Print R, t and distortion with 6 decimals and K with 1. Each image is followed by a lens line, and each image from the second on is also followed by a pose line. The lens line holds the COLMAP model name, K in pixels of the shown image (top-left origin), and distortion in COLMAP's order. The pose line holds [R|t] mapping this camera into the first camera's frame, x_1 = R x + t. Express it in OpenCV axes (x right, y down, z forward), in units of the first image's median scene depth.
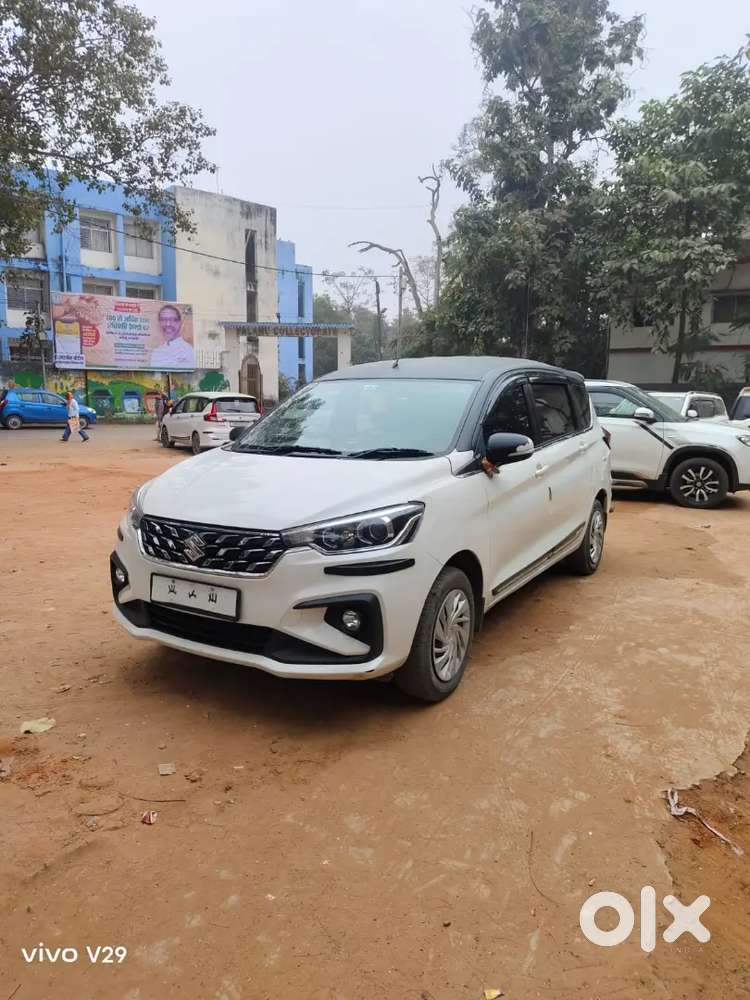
lens RADIAL K [[742.0, 0, 367.5], [0, 742.0, 494.0], [0, 0, 1]] dist [0.003529, 0.005890]
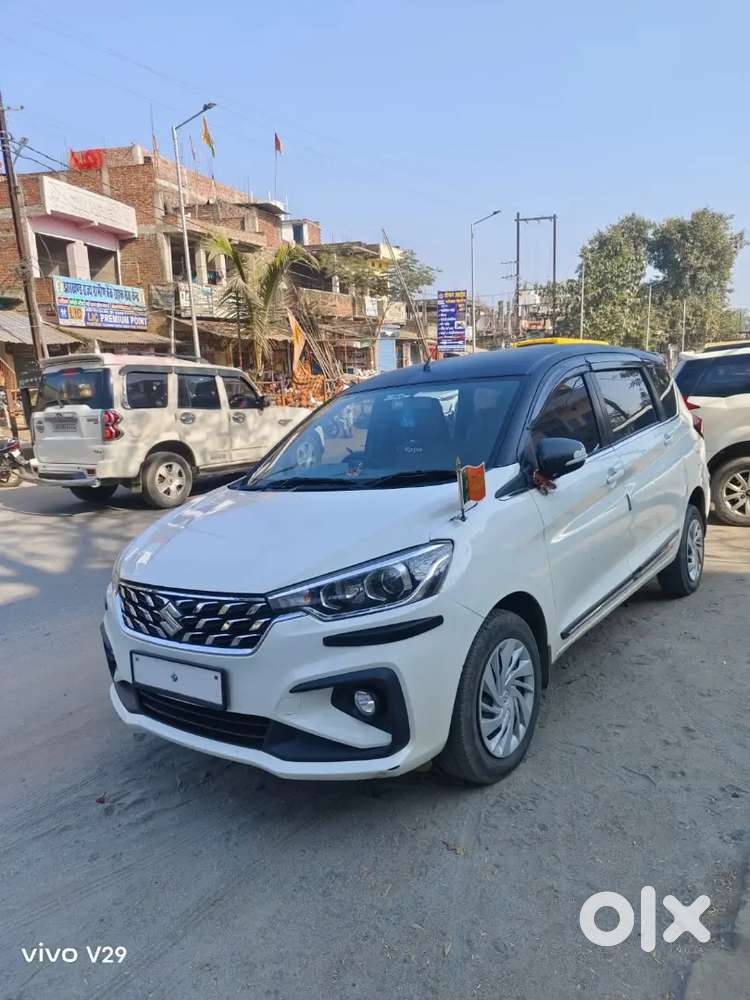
lens RADIAL K [[742.0, 0, 374.3], [0, 742.0, 506.9], [0, 0, 1]] dist [0.003529, 0.005890]
pose [[0.989315, -0.088480, -0.115874, 0.089464], [0.089223, 0.996011, 0.001234, -0.030784], [0.115303, -0.011560, 0.993263, 0.222547]]
